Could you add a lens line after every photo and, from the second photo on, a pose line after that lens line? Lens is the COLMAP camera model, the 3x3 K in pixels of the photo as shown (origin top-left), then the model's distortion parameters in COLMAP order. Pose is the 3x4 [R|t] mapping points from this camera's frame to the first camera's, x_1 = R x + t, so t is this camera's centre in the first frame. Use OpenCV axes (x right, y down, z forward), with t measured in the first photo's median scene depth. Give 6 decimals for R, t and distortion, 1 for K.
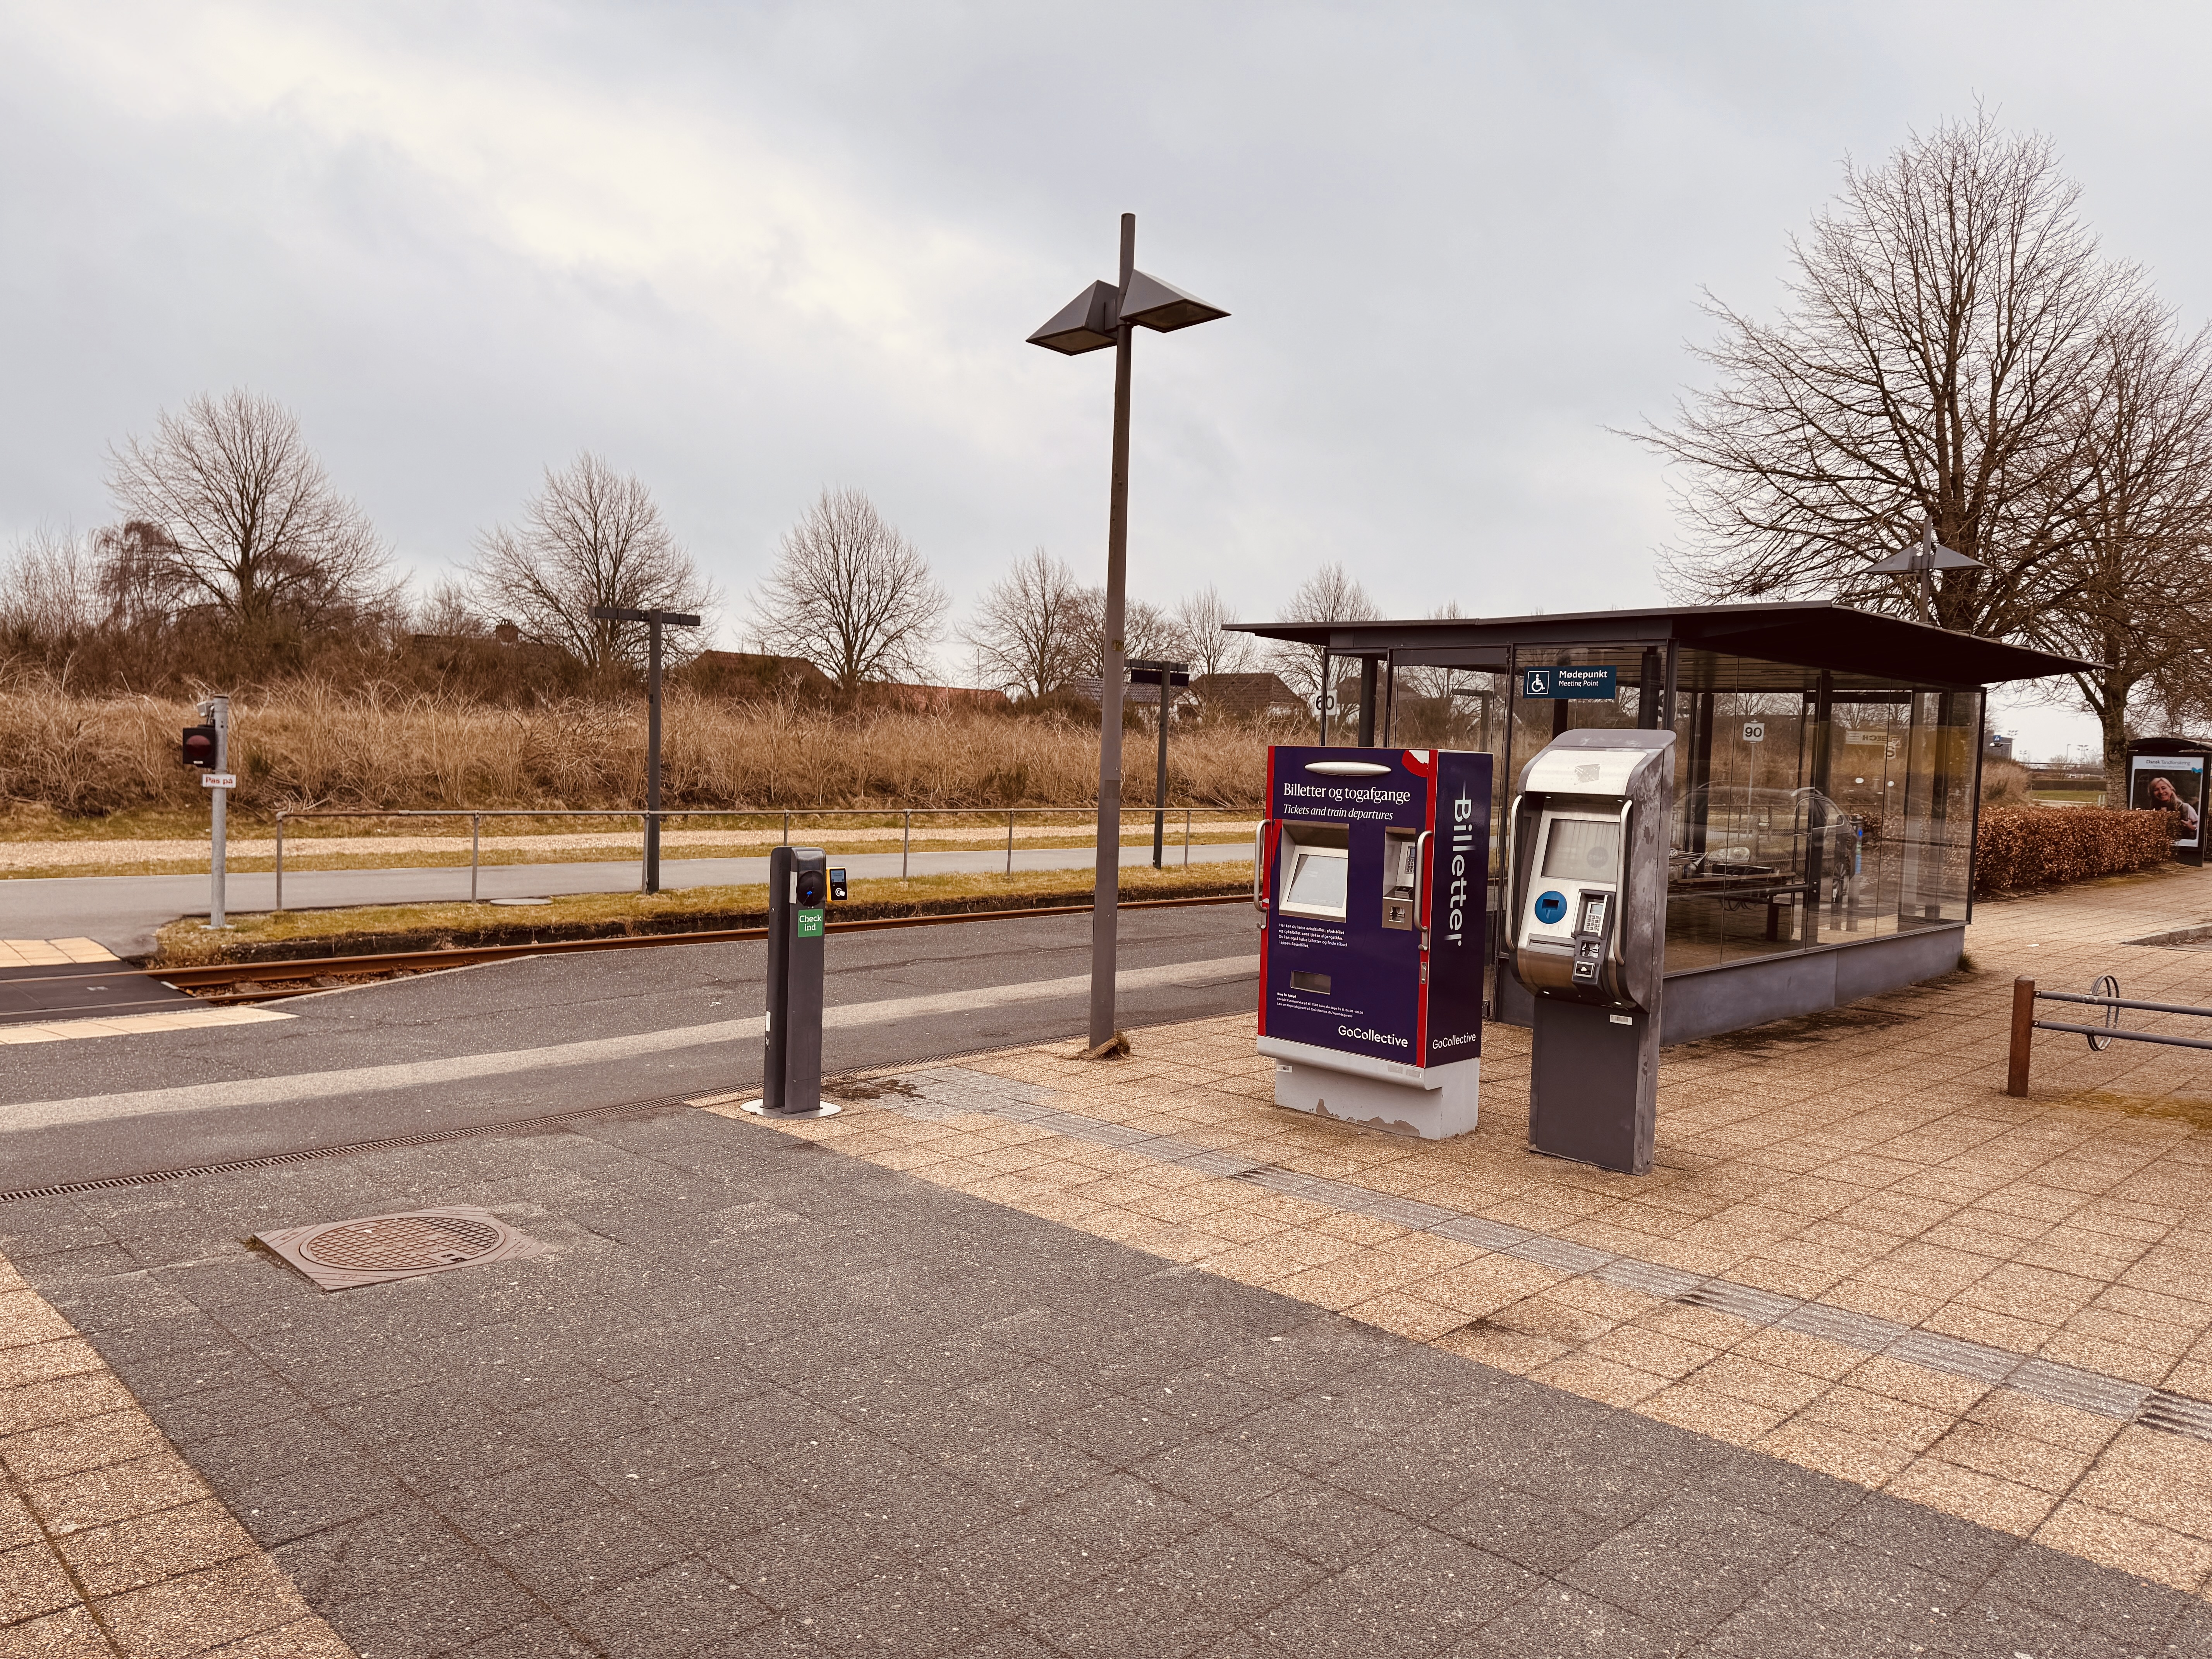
lens RADIAL K [[1517.5, 0, 1111.3], [0, 1517.5, 832.0], [0, 0, 1]] dist [0.166455, -0.258867]
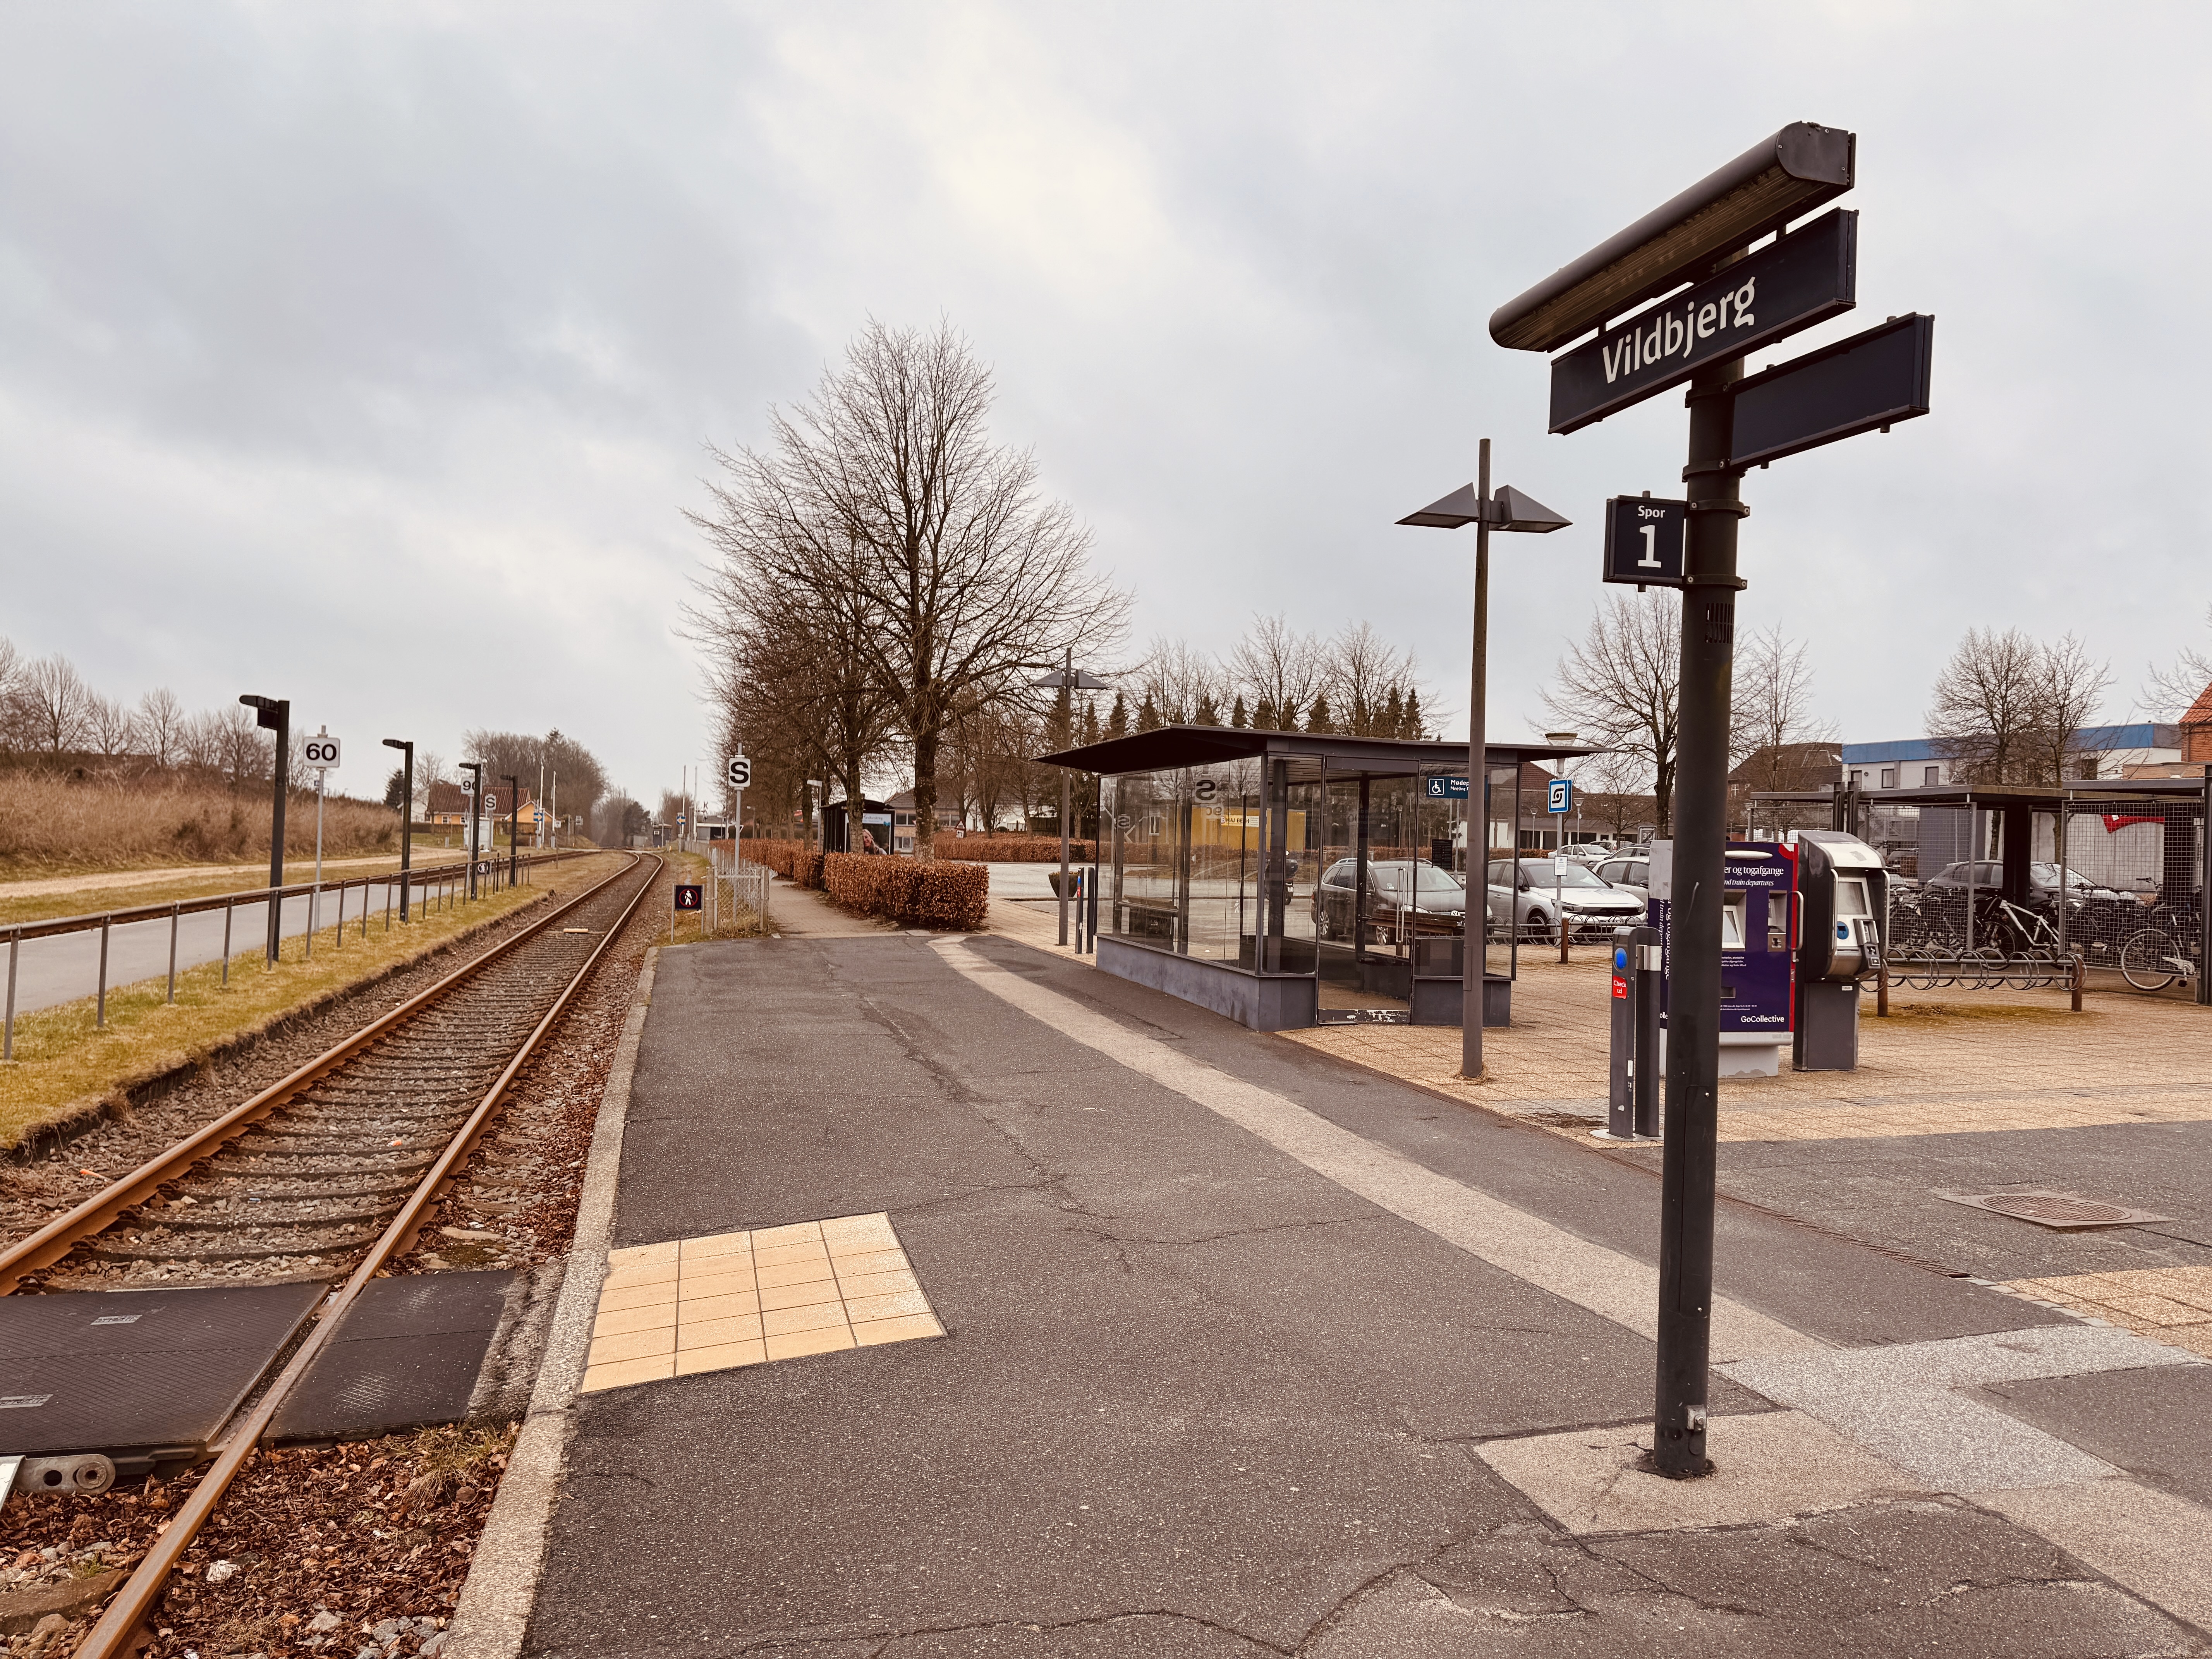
lens RADIAL K [[1533.0, 0, 1106.0], [0, 1533.0, 829.5], [0, 0, 1]] dist [0.053984, -0.085715]
pose [[0.496873, -0.012368, 0.867735, -0.499728], [0.036141, 0.999326, -0.006451, -0.025774], [-0.867070, 0.034566, 0.496985, 0.240391]]
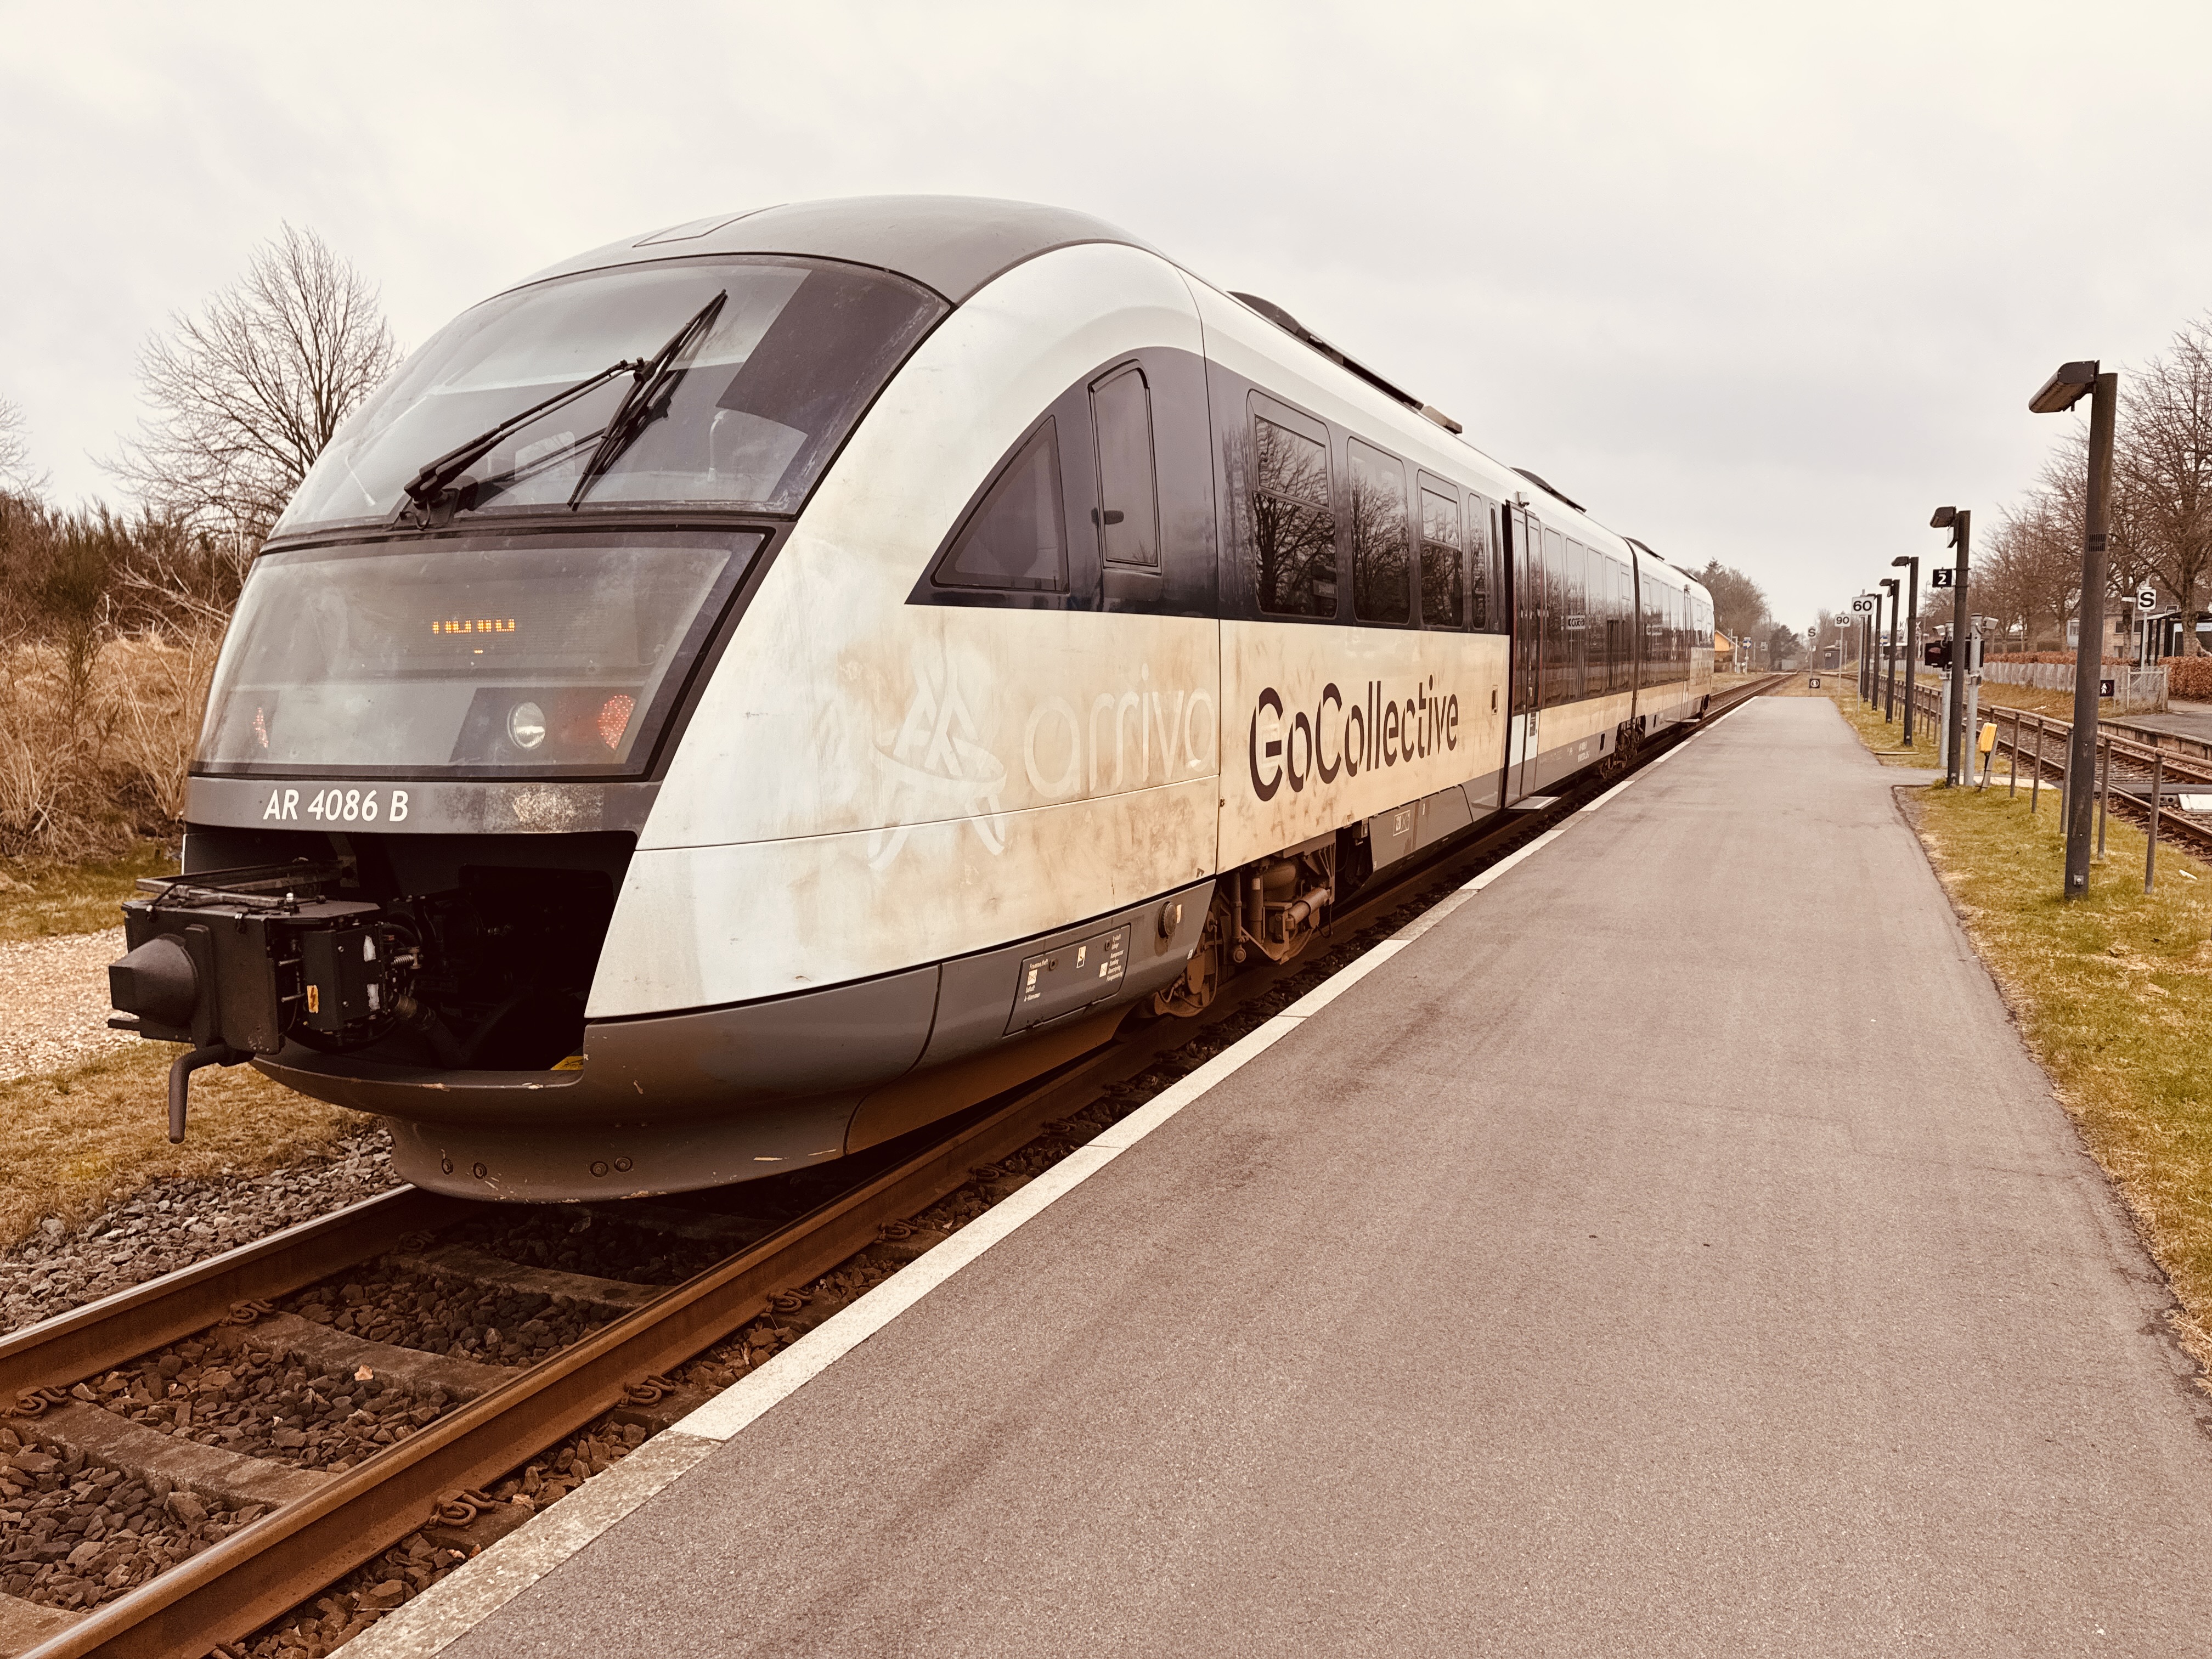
lens RADIAL K [[1530.3, 0, 1106.6], [0, 1530.3, 837.1], [0, 0, 1]] dist [0.120996, -0.176771]
pose [[0.932664, -0.091379, 0.348981, -1.283919], [0.071880, 0.995062, 0.068451, -0.027018], [-0.353512, -0.038757, 0.934627, -0.126091]]
